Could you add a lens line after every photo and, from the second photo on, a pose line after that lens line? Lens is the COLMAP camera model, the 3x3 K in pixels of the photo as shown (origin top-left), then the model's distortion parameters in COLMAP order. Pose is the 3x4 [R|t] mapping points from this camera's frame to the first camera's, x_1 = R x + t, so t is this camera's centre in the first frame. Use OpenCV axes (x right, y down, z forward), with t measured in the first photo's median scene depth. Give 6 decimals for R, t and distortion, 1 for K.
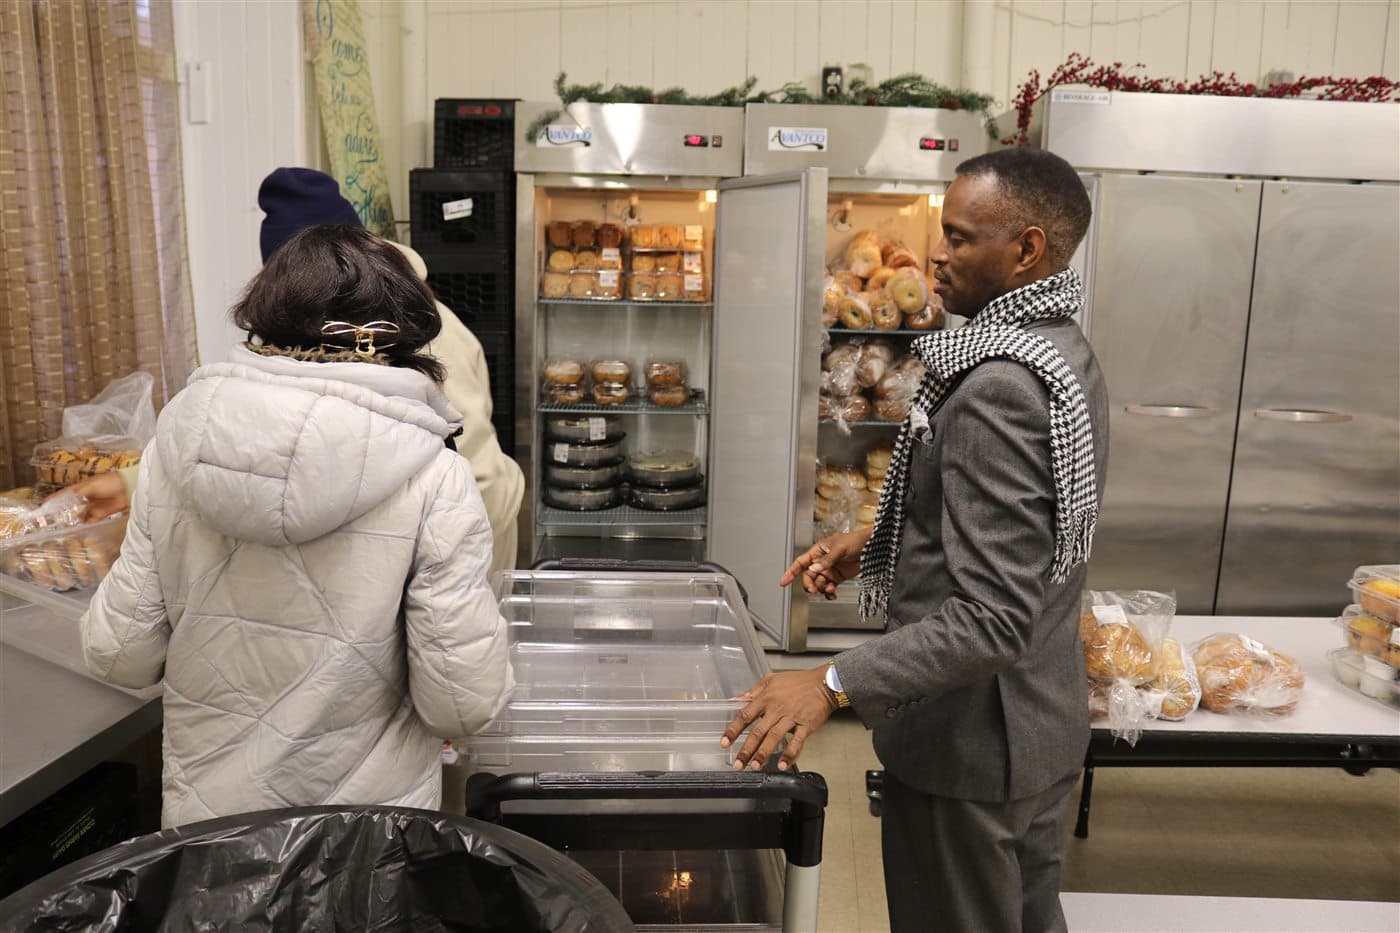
lens RADIAL K [[1115.2, 0, 700.0], [0, 1115.2, 466.5], [0, 0, 1]] dist [-0.142849, 0.078375]
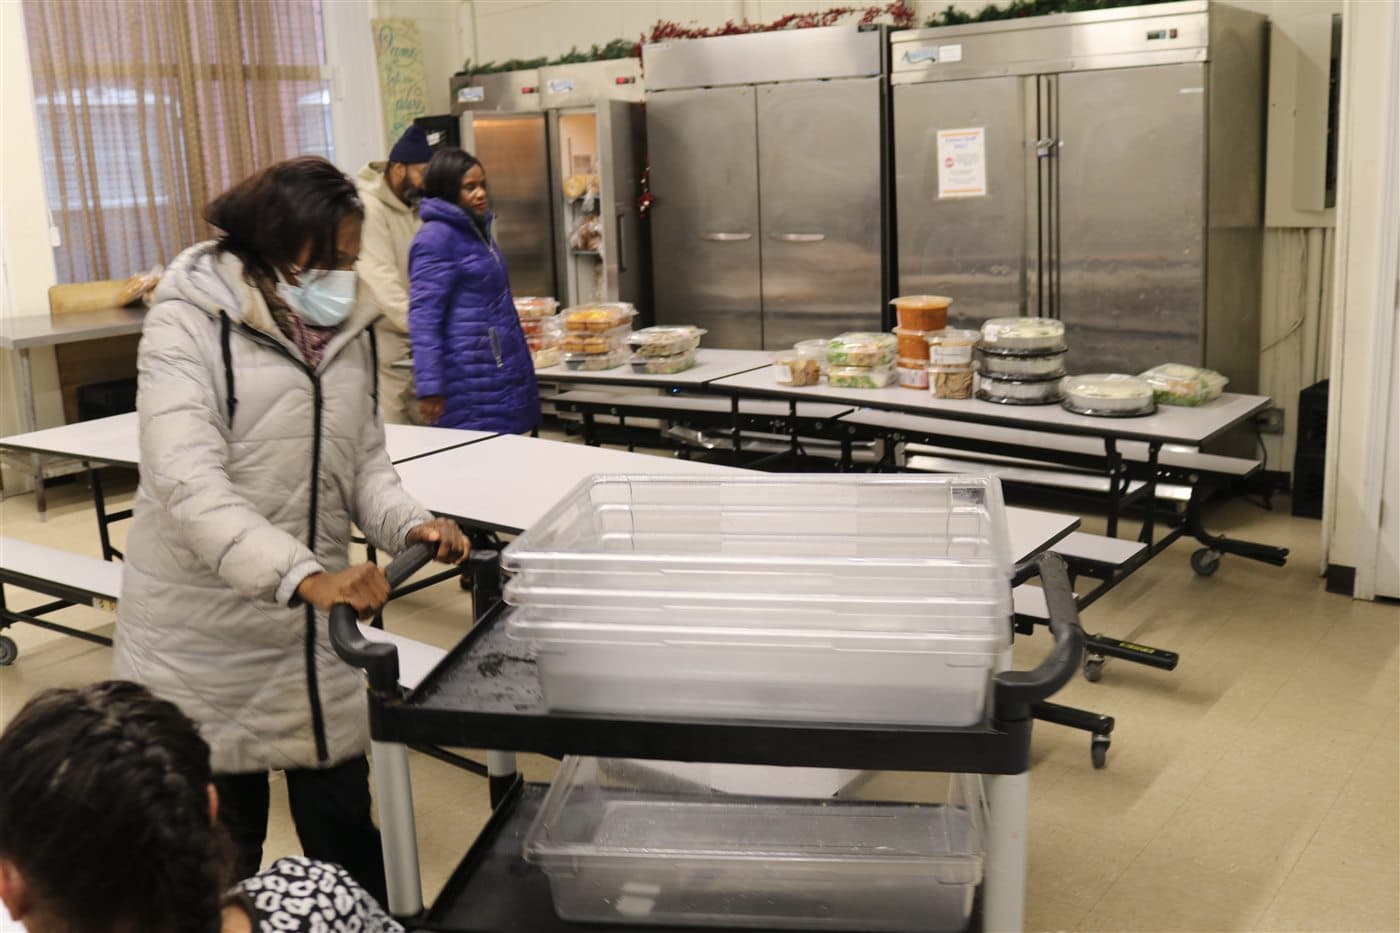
lens RADIAL K [[1335.2, 0, 684.2], [0, 1335.2, 444.2], [0, 0, 1]] dist [-0.169508, 0.238595]
pose [[0.840299, 0.058029, -0.539009, 1.361840], [-0.043050, 0.998257, 0.040357, 0.166667], [0.540411, -0.010708, 0.841333, -0.623071]]
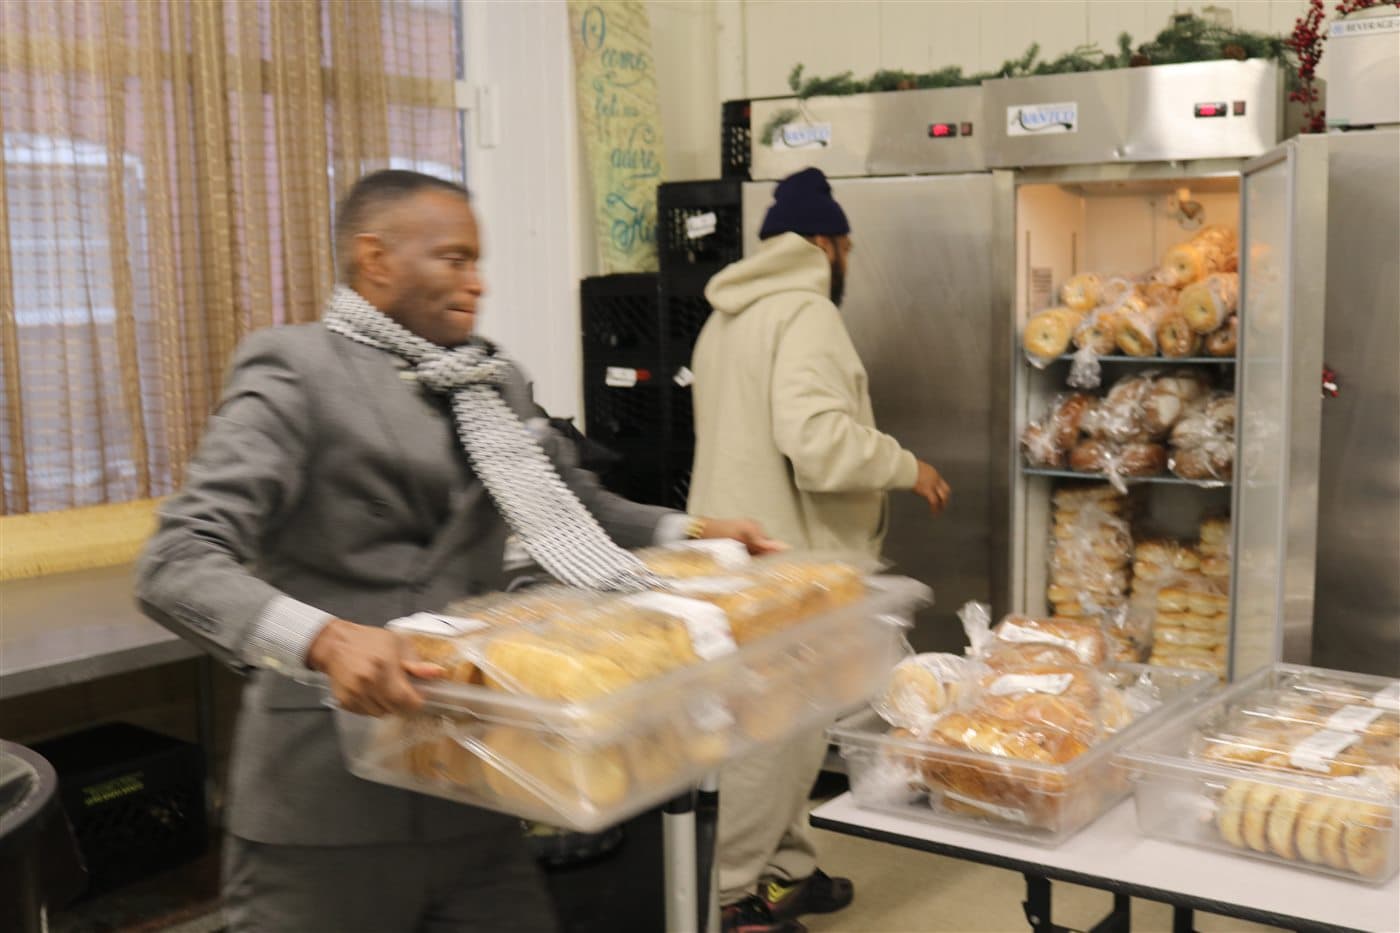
lens RADIAL K [[1476.3, 0, 700.0], [0, 1476.3, 466.5], [0, 0, 1]] dist [-0.133063, 0.133285]
pose [[0.847310, 0.033506, -0.530041, 0.438276], [-0.063748, 0.997209, -0.038870, 0.011067], [0.527259, 0.066724, 0.847081, -0.010821]]
